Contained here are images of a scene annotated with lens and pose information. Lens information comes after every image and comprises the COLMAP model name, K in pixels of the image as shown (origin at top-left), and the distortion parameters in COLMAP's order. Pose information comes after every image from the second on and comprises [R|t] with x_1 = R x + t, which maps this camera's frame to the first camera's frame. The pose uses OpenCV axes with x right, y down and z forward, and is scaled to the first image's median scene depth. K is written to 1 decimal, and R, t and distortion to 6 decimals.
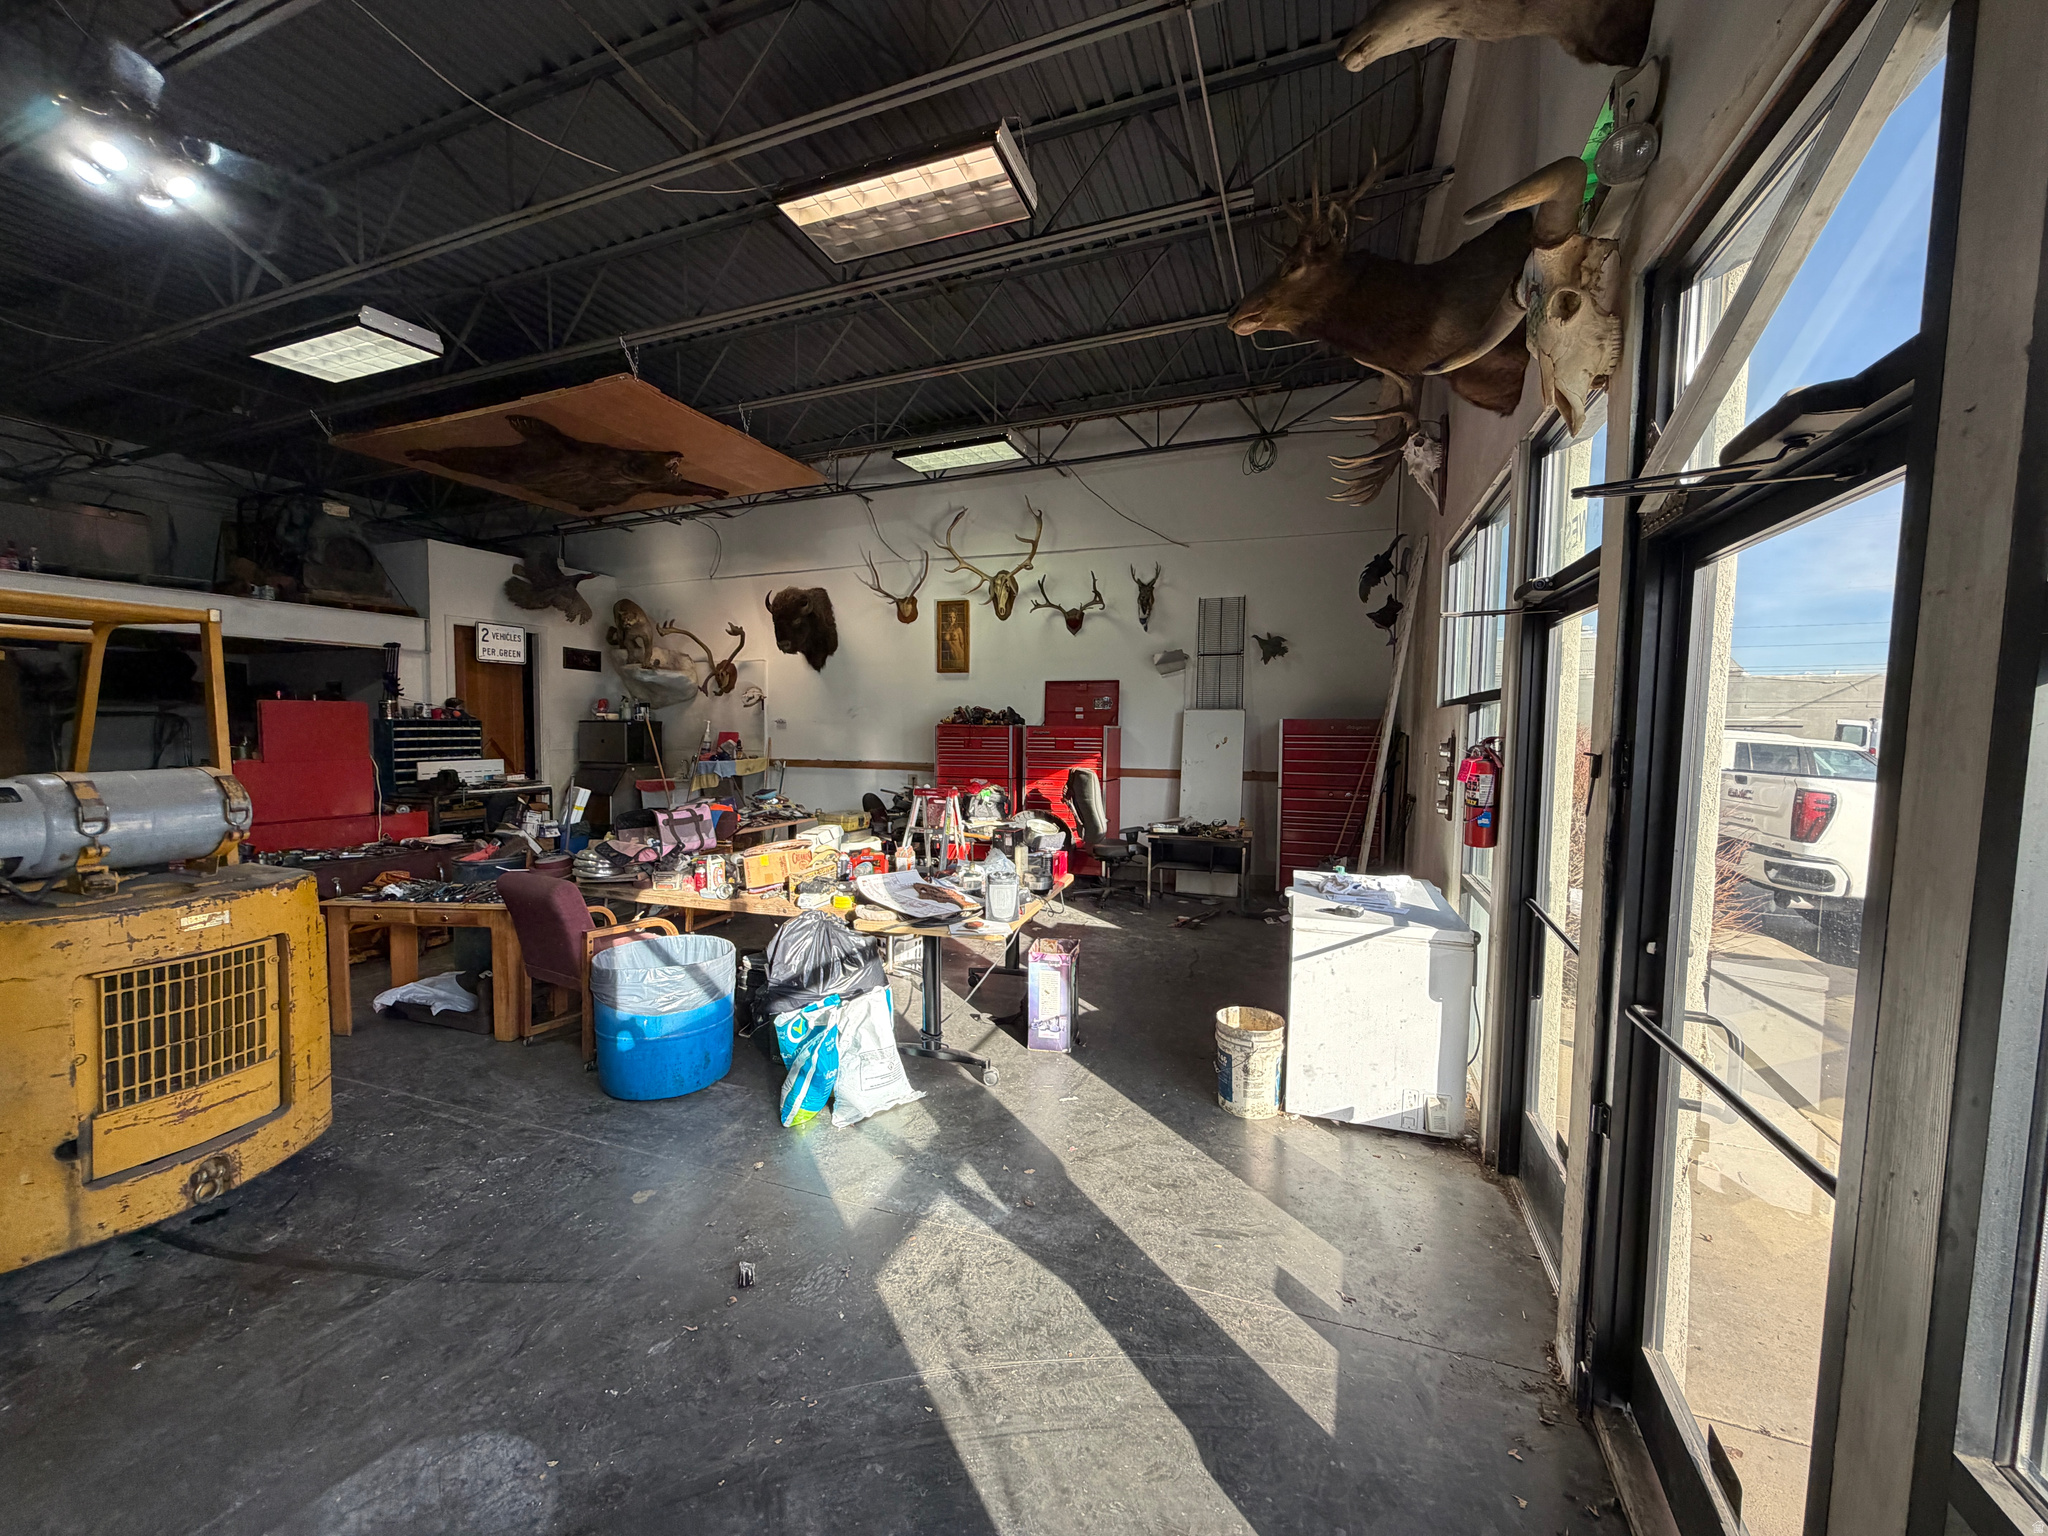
lens RADIAL K [[814.5, 0, 1022.9], [0, 814.5, 768.2], [0, 0, 1]] dist [0.000354, -0.000254]
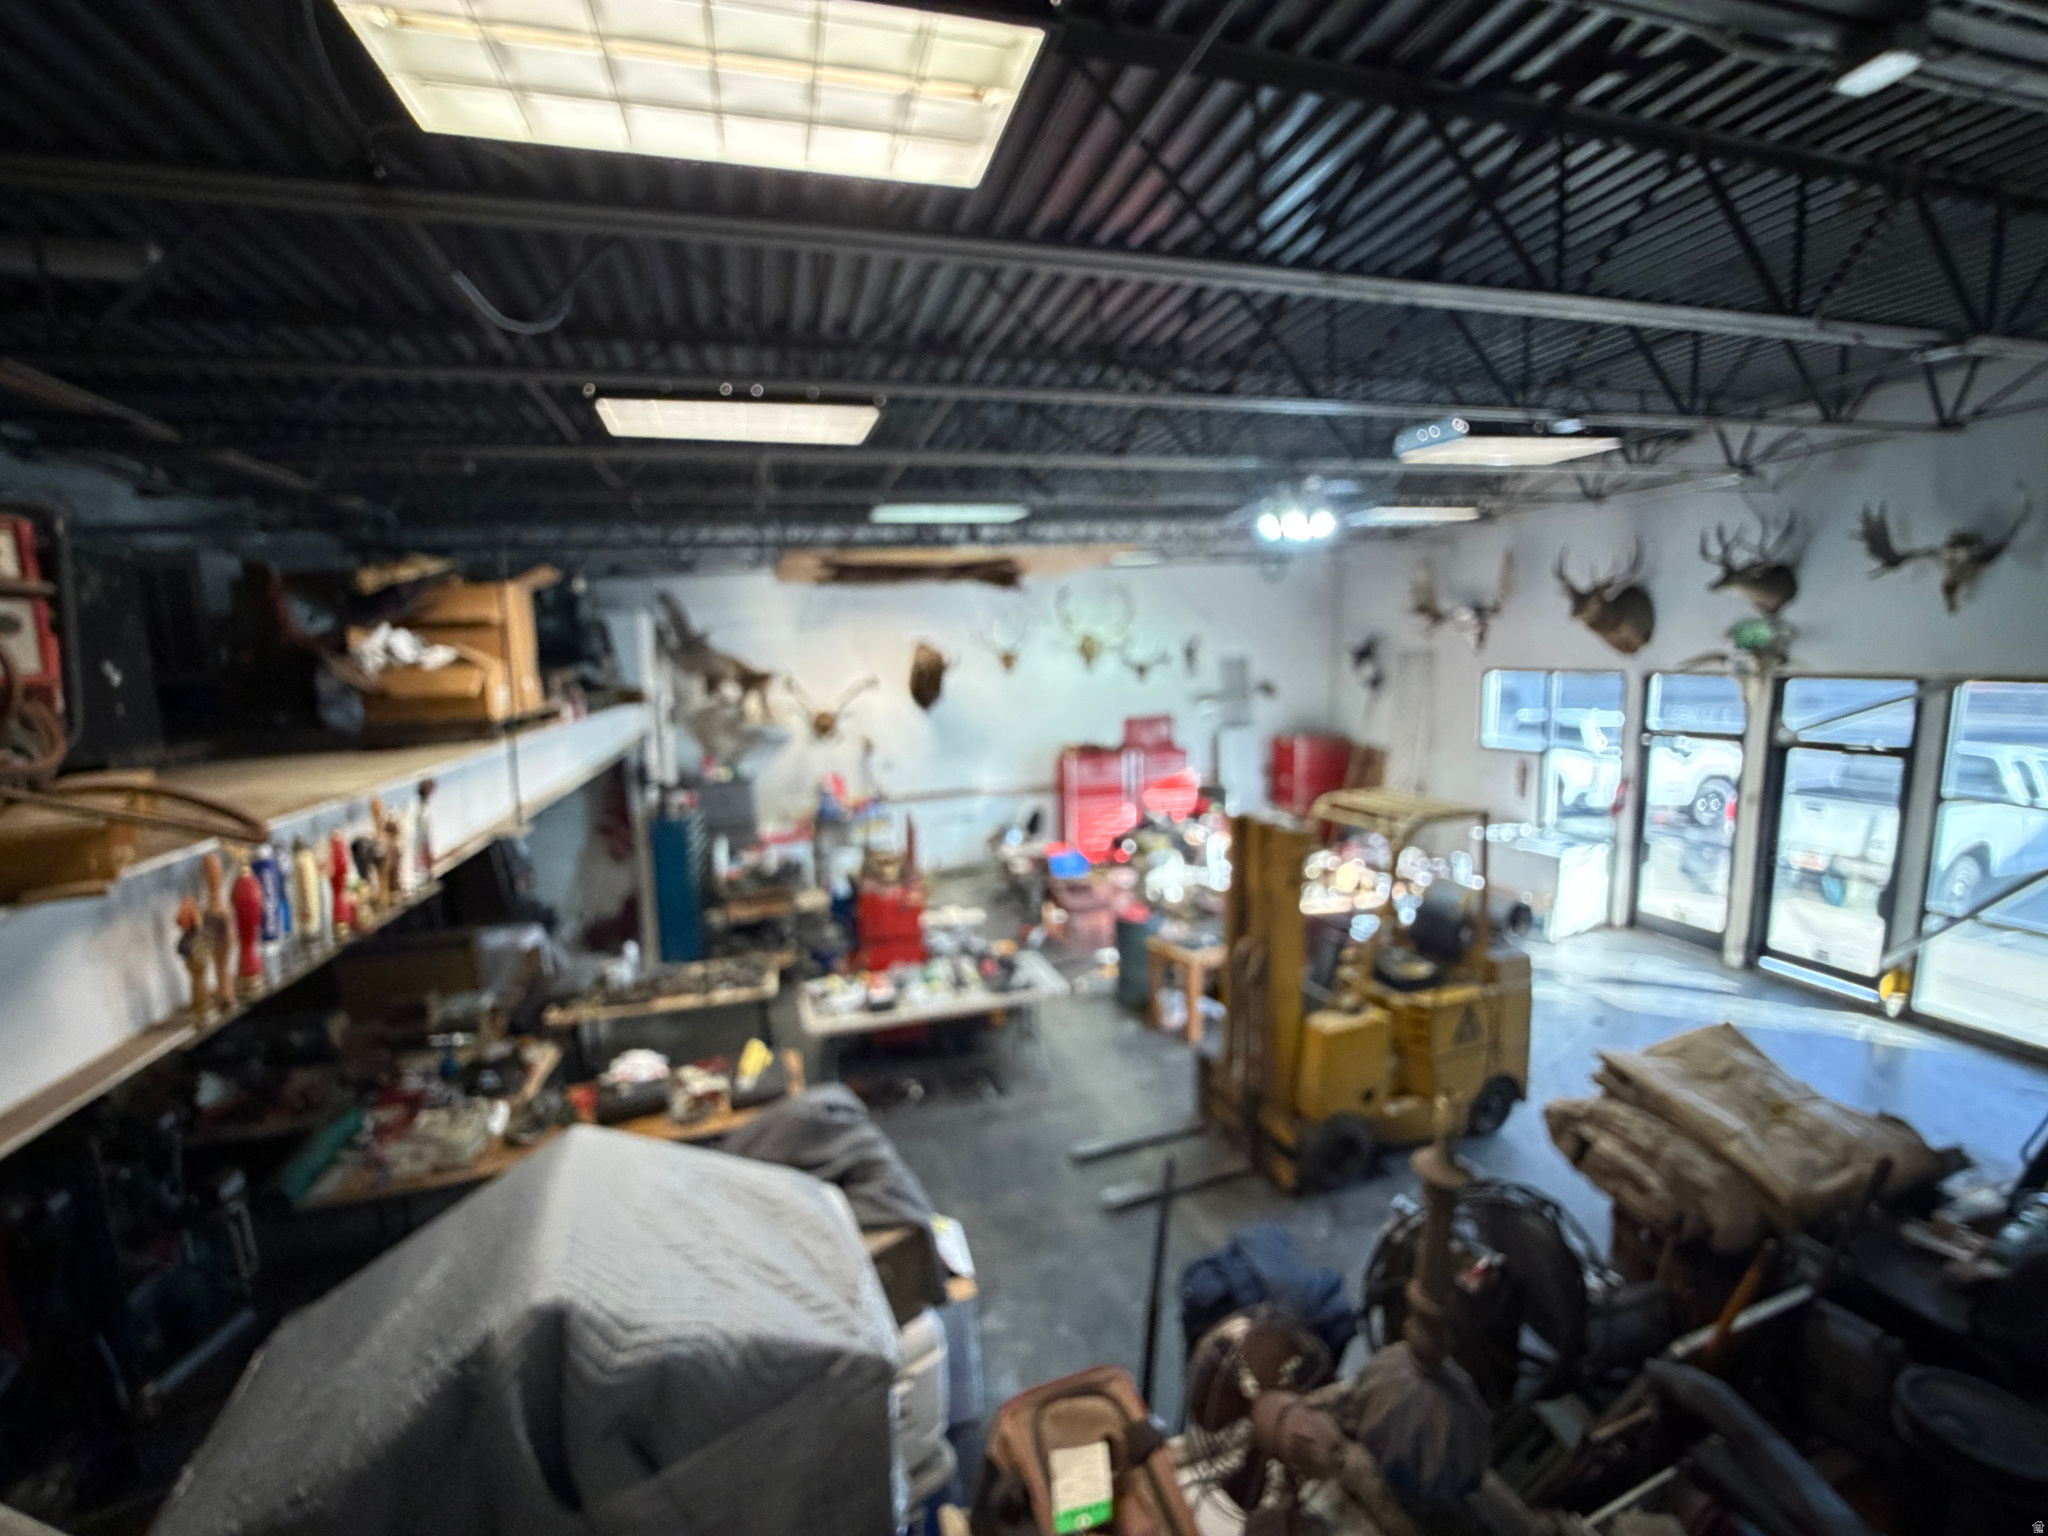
lens RADIAL K [[814.5, 0, 1015.7], [0, 814.5, 767.5], [0, 0, 1]] dist [0.000354, -0.000254]
pose [[0.794694, -0.106552, 0.597586, -1.600989], [0.062000, 0.993573, 0.094708, -0.286321], [-0.603836, -0.038214, 0.796192, 0.118234]]
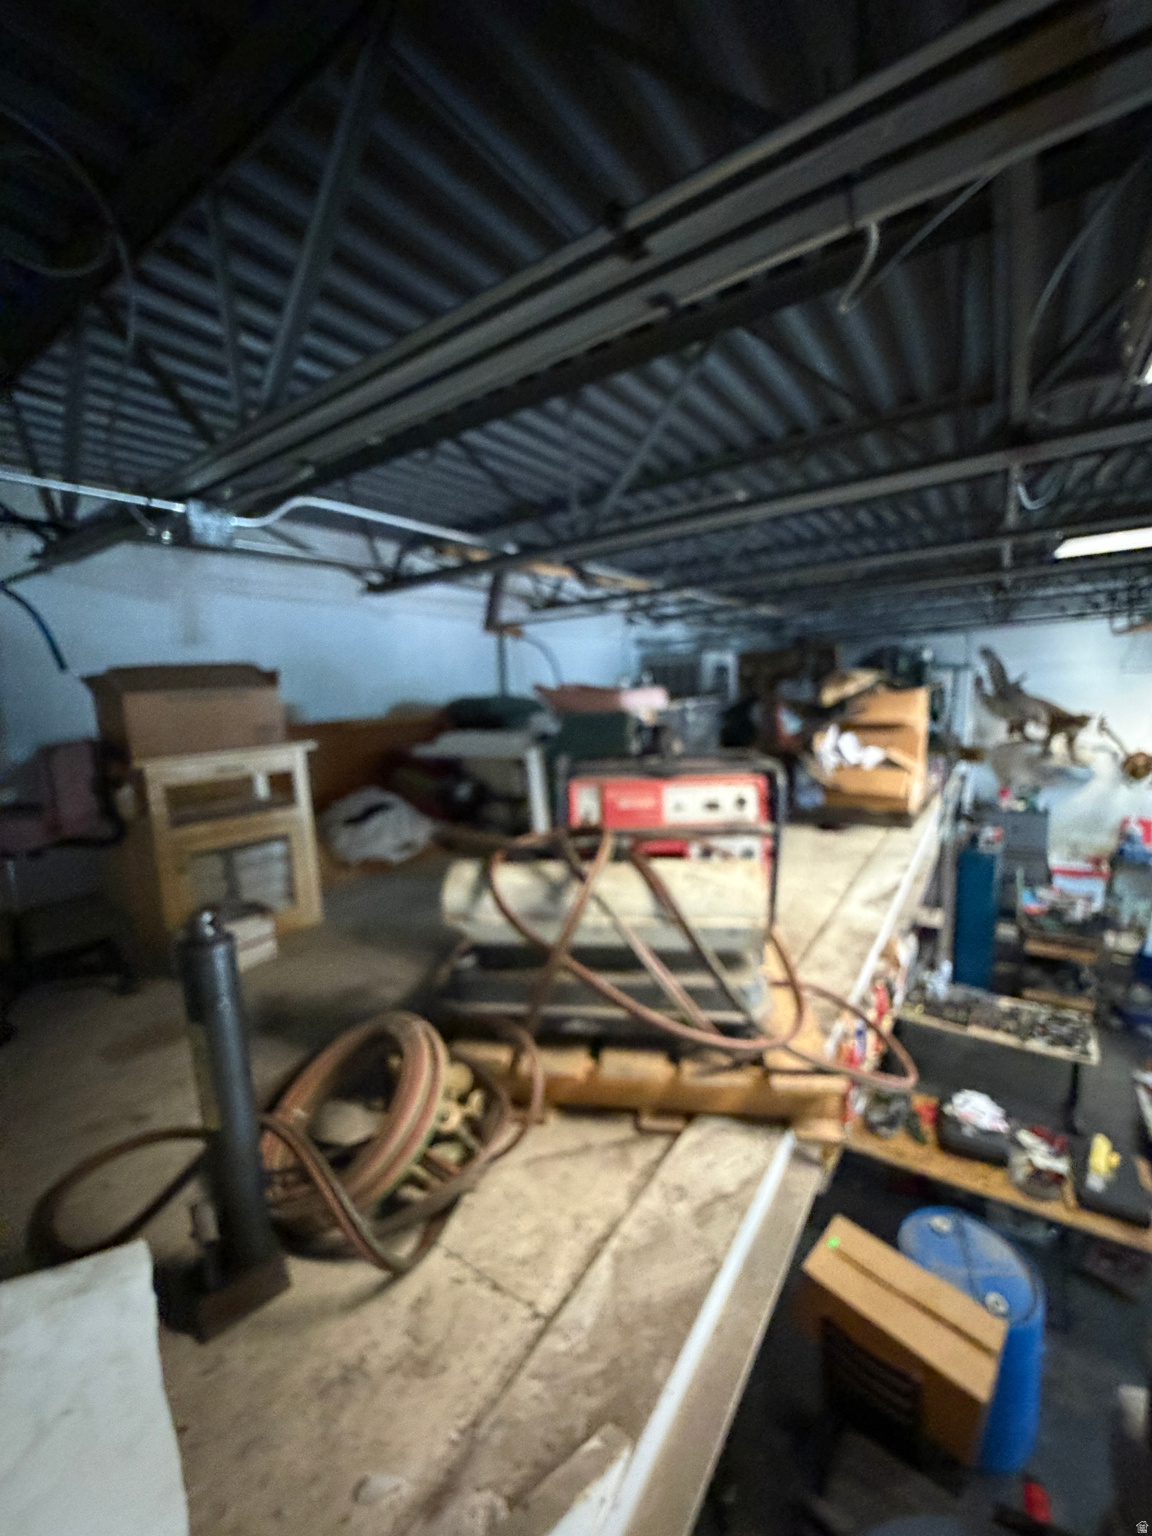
lens RADIAL K [[610.9, 0, 583.2], [0, 610.9, 762.7], [0, 0, 1]] dist [0.000354, -0.000254]
pose [[0.970271, -0.012264, -0.241712, -1.715140], [0.033168, 0.996030, 0.082605, -0.407443], [0.239739, -0.088166, 0.966826, 0.249970]]
